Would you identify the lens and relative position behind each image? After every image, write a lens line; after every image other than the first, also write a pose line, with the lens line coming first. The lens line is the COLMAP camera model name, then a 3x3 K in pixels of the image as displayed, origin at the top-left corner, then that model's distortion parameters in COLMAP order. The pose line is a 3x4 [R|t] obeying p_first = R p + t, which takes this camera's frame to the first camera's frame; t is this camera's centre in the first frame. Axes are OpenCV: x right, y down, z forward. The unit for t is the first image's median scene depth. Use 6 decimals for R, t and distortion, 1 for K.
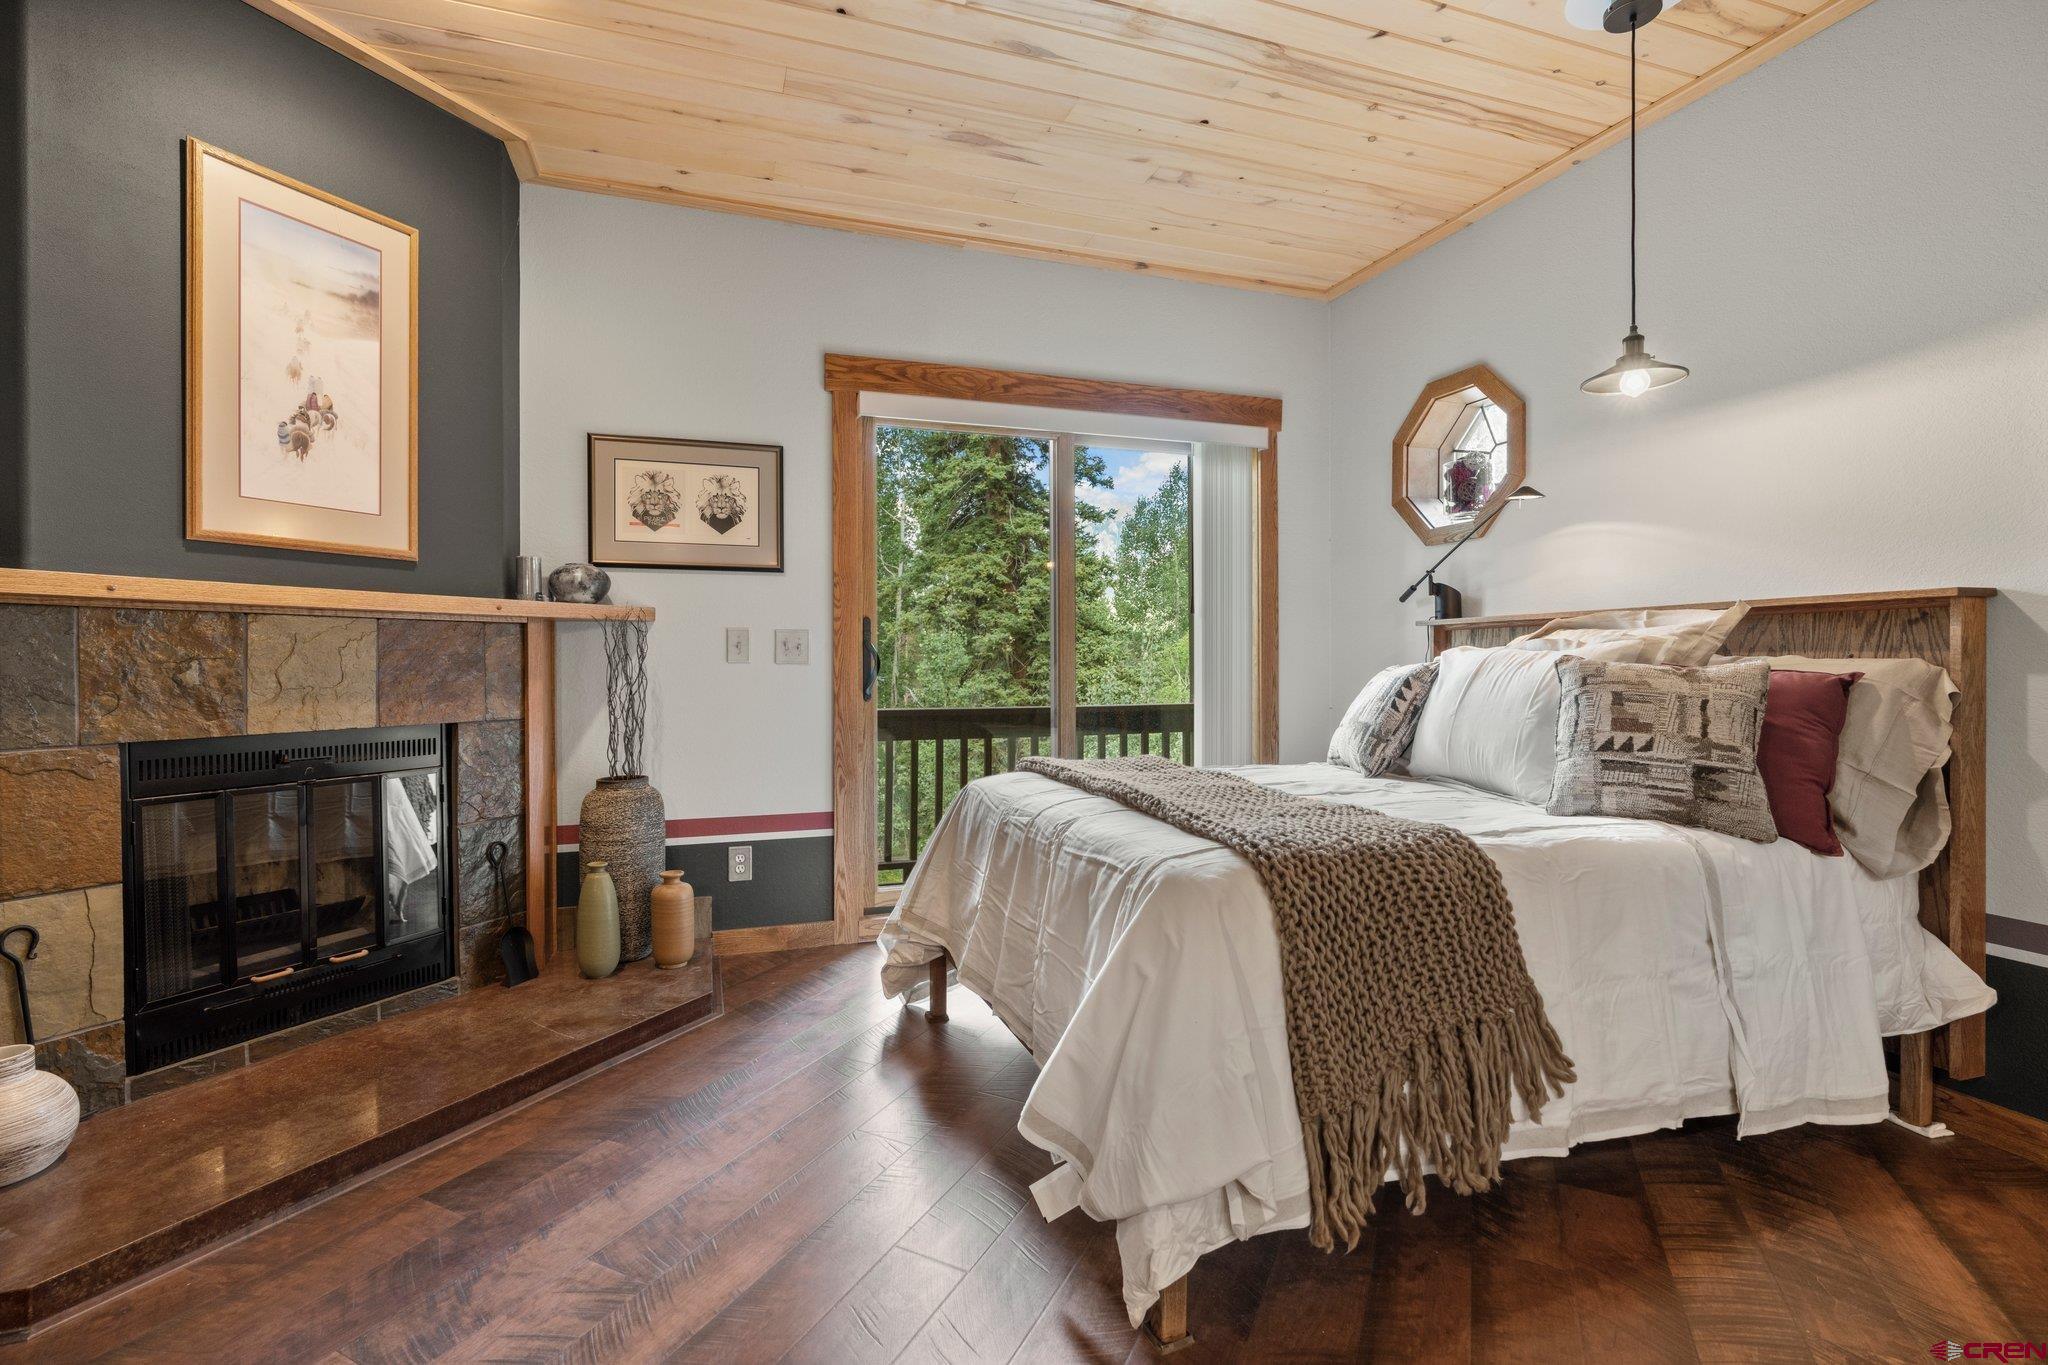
lens RADIAL K [[934.6, 0, 1016.9], [0, 934.6, 668.5], [0, 0, 1]] dist [-0.012518, 0.004474]
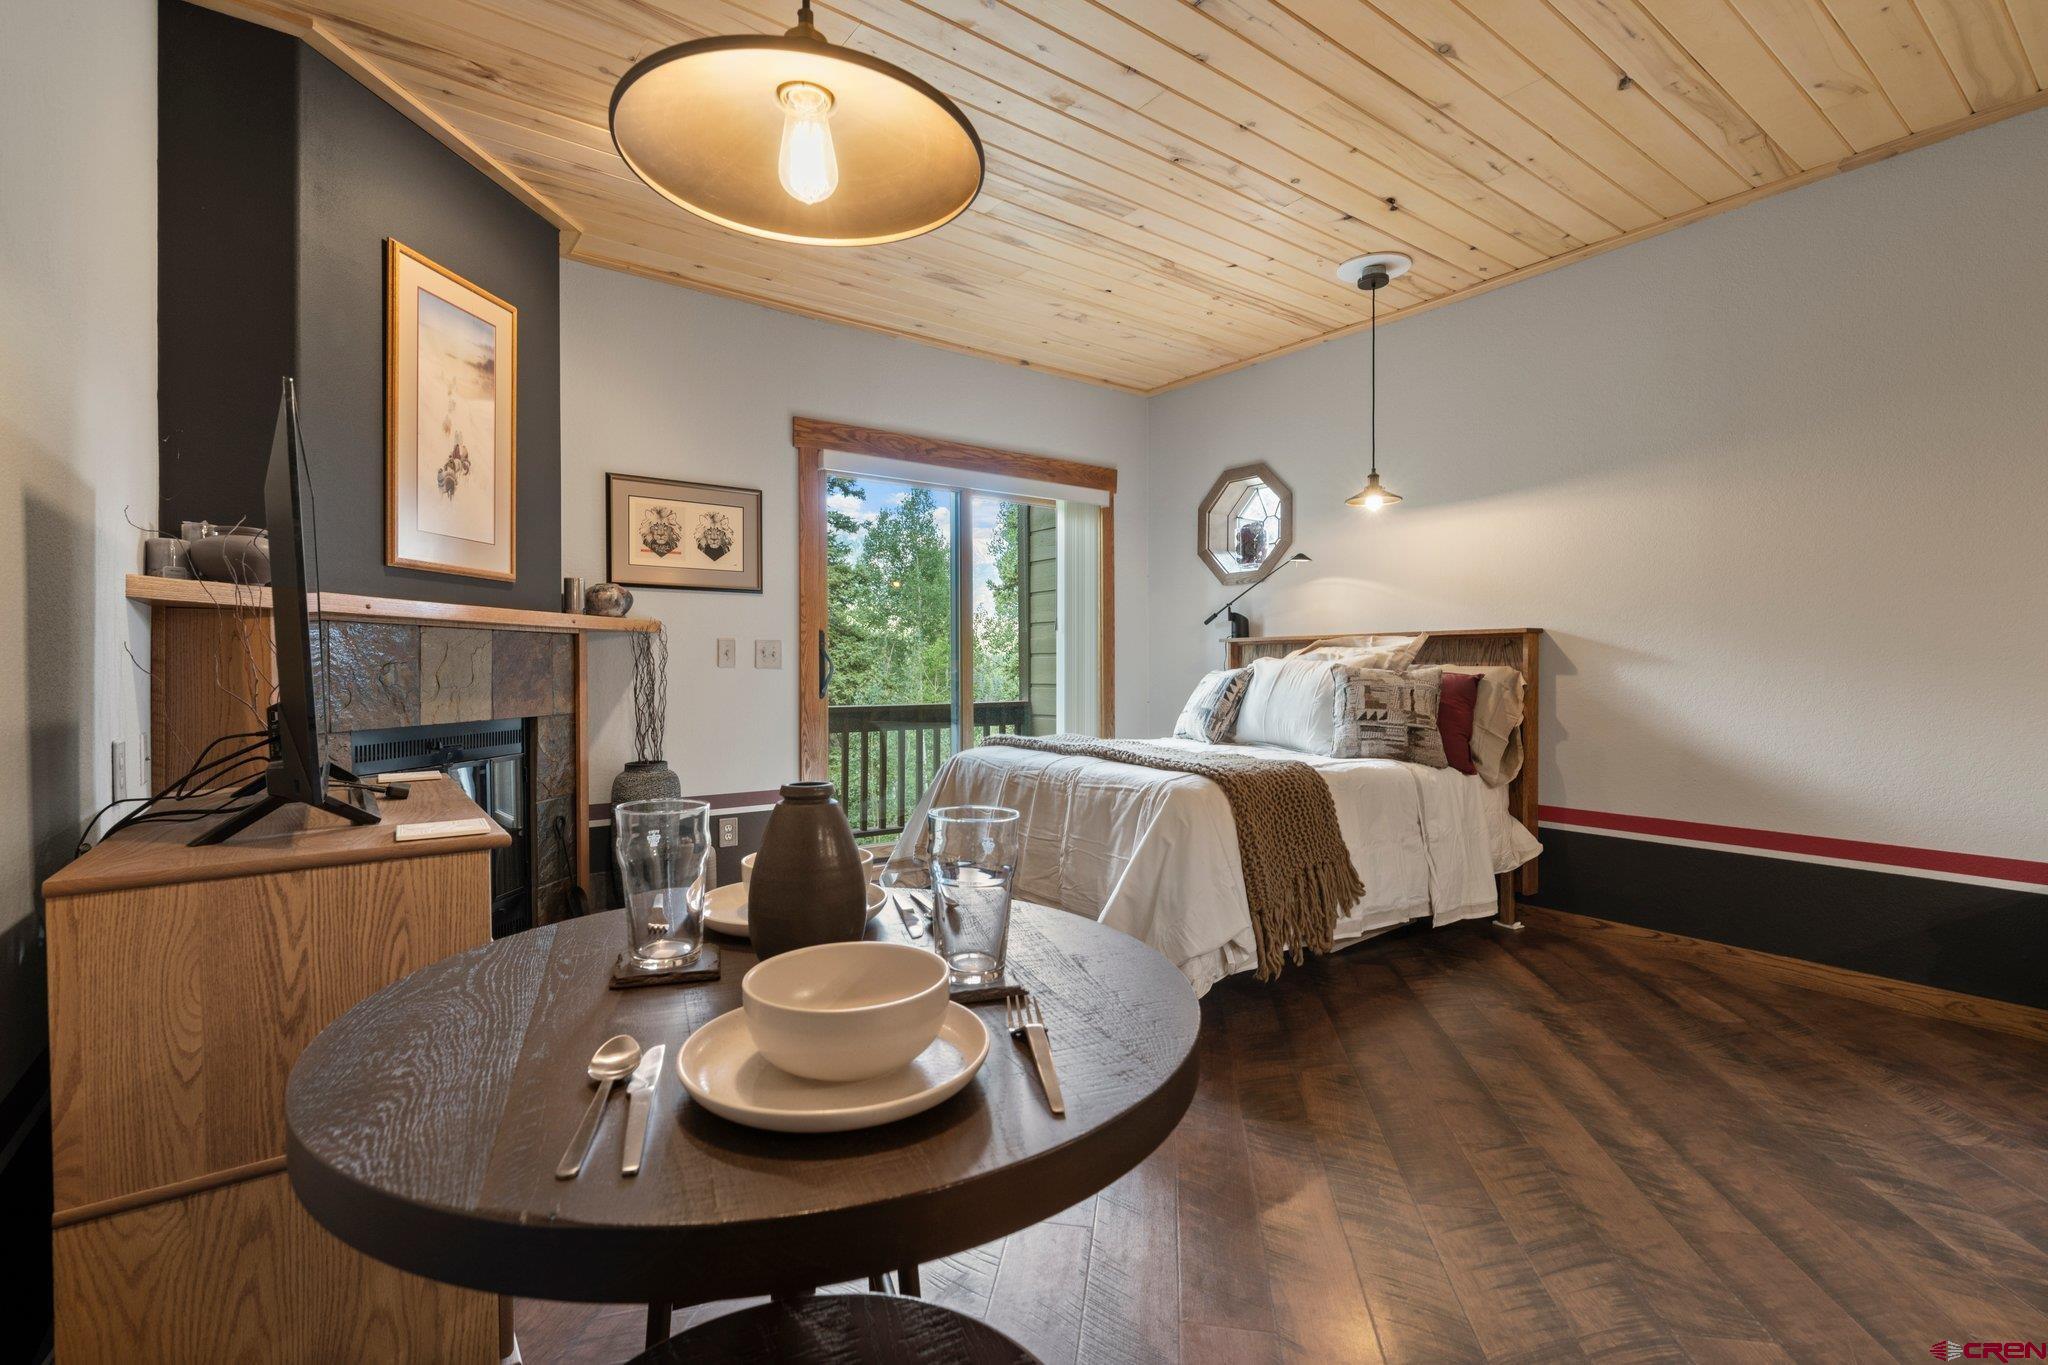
lens RADIAL K [[934.6, 0, 1022.3], [0, 934.6, 675.0], [0, 0, 1]] dist [-0.012518, 0.004474]
pose [[0.952513, -0.000521, 0.304499, -0.383371], [0.000020, 0.999999, 0.001647, 0.002529], [-0.304499, -0.001562, 0.952511, -0.348735]]
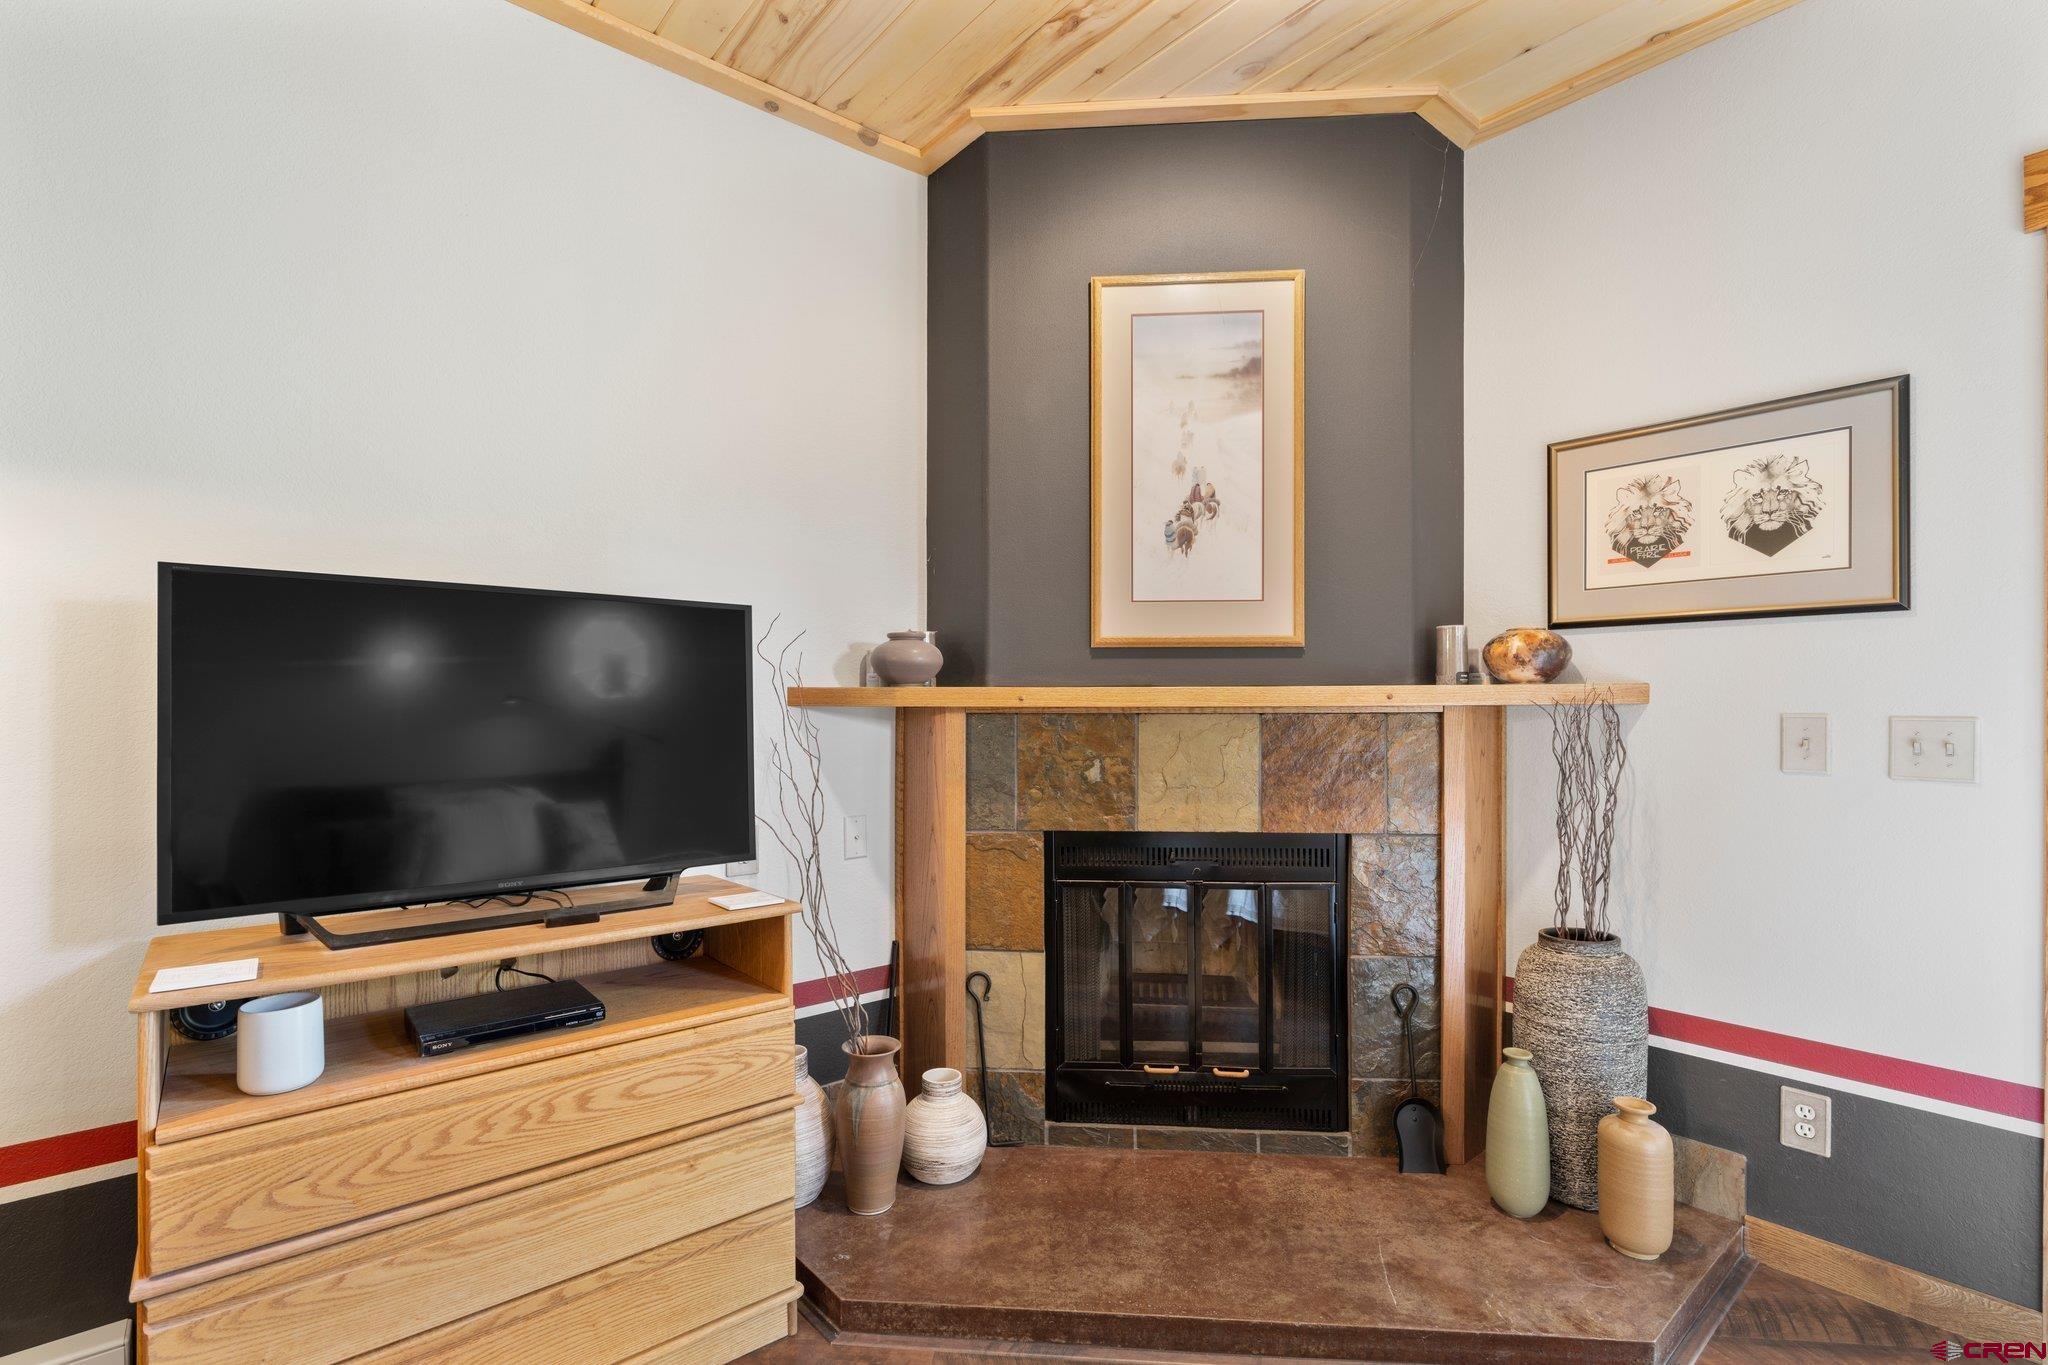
lens RADIAL K [[934.6, 0, 1014.9], [0, 934.6, 705.9], [0, 0, 1]] dist [-0.012518, 0.004474]
pose [[0.362585, 0.004397, -0.931940, 0.077058], [-0.005363, 0.999982, 0.002632, -0.059940], [0.931935, 0.004044, 0.362602, 0.424347]]
